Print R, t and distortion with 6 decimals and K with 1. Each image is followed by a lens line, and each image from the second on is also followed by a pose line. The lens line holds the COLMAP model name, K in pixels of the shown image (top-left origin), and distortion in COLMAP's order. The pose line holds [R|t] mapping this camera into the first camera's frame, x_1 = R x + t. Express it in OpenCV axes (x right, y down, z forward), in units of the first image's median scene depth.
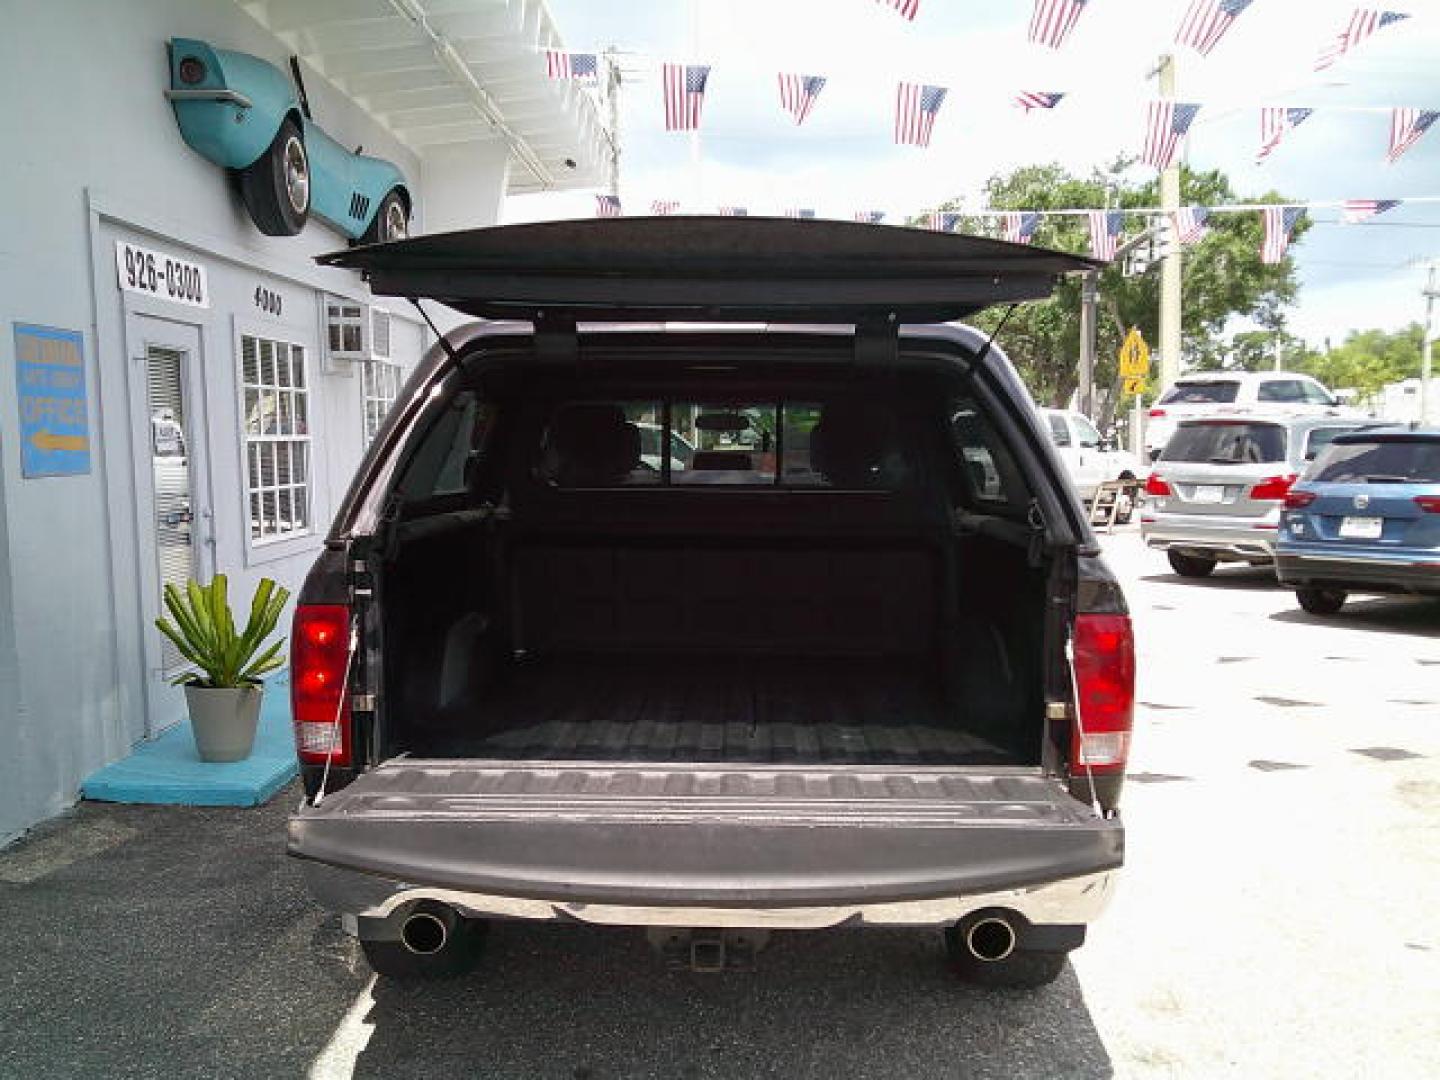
lens RADIAL K [[1473.5, 0, 720.6], [0, 1473.5, 621.3], [0, 0, 1]] dist [0.141294, -0.359155]
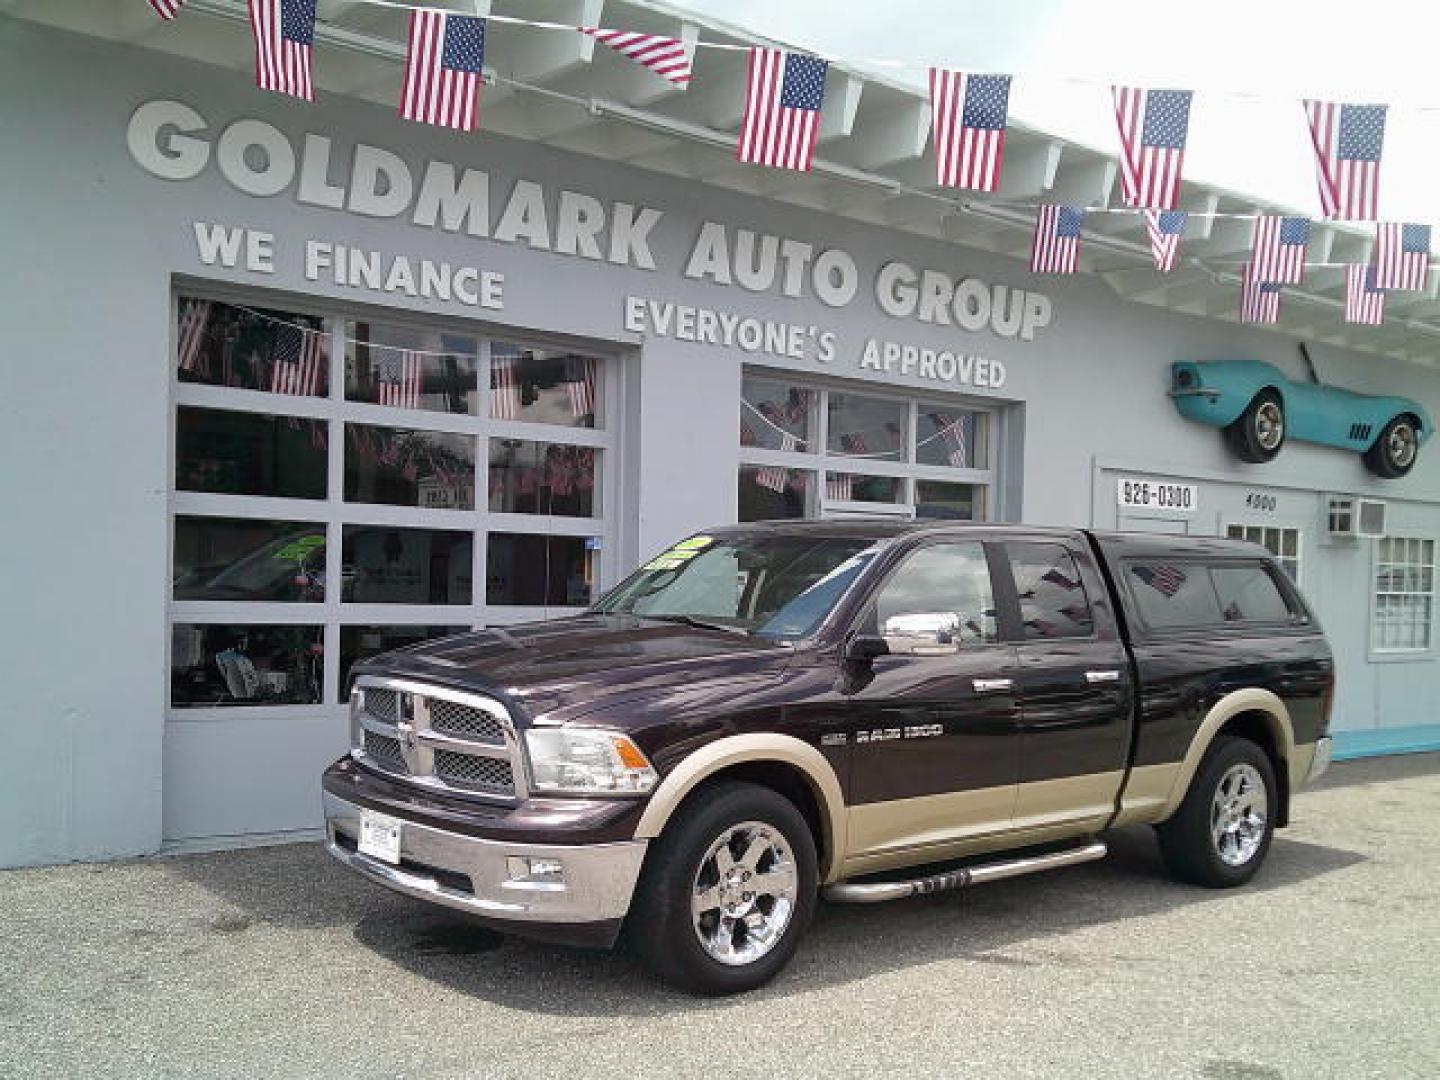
lens RADIAL K [[1473.5, 0, 720.6], [0, 1473.5, 621.3], [0, 0, 1]] dist [0.141294, -0.359155]
pose [[0.635073, 0.046794, -0.771033, 0.628430], [-0.127430, 0.990834, -0.044826, 0.058795], [0.761869, 0.126721, 0.635215, -0.467472]]
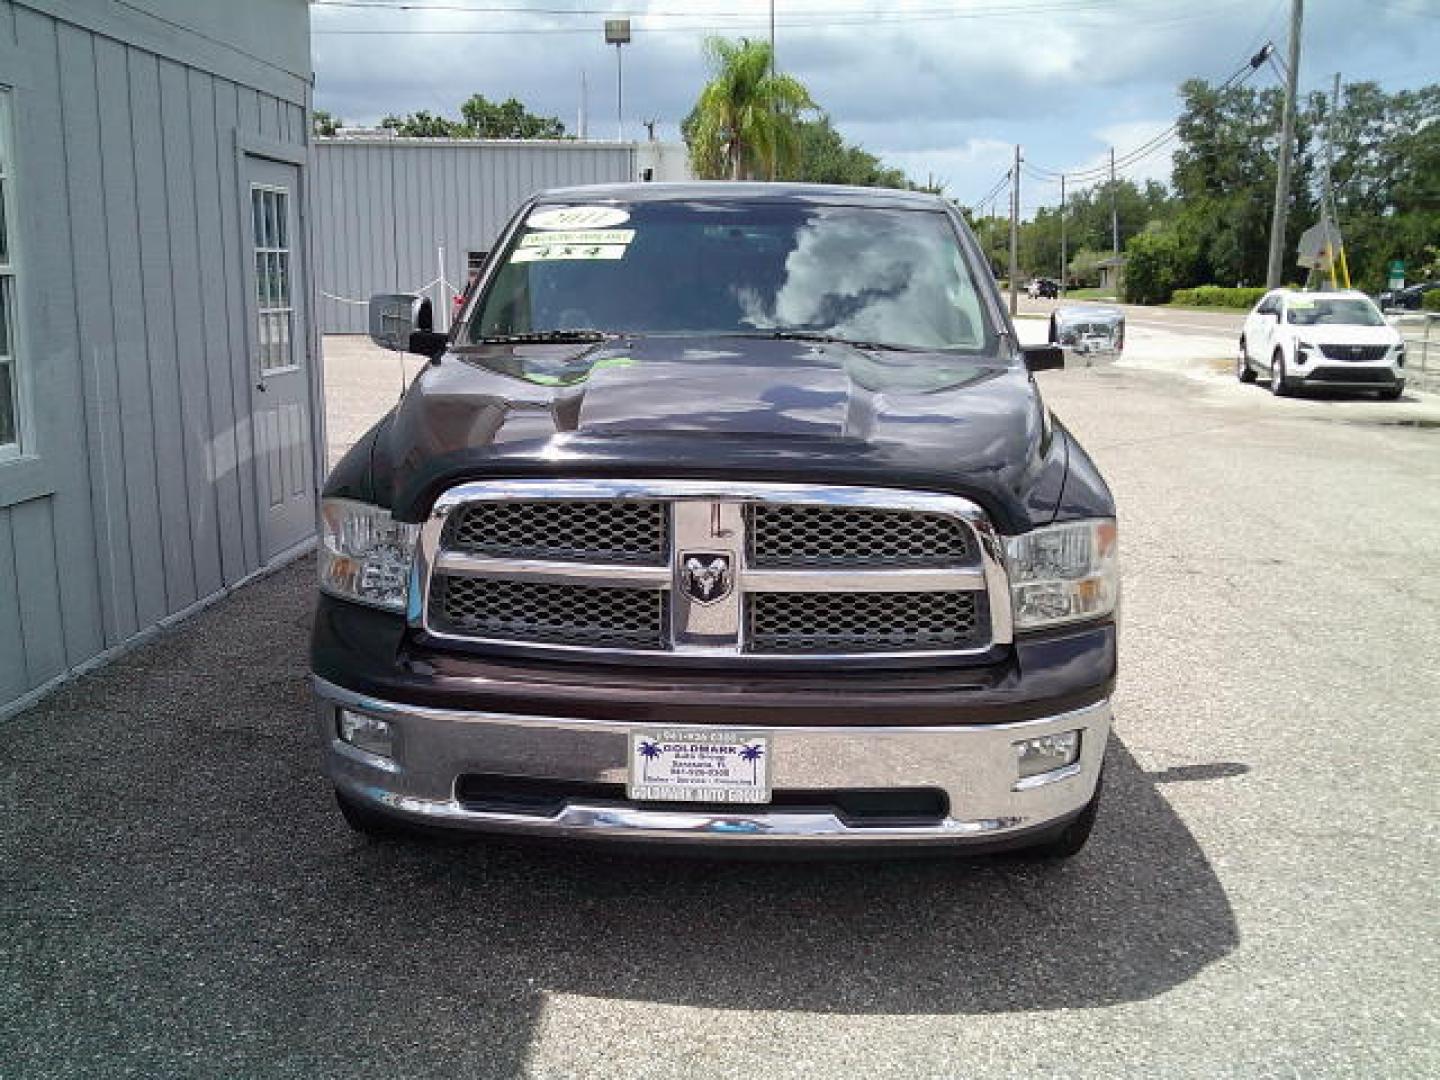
lens RADIAL K [[1473.5, 0, 720.6], [0, 1473.5, 621.3], [0, 0, 1]] dist [0.141294, -0.359155]
pose [[0.997854, 0.023729, -0.061030, -0.012877], [-0.017514, 0.994789, 0.100435, 0.073111], [0.063095, -0.099150, 0.993070, -0.512363]]
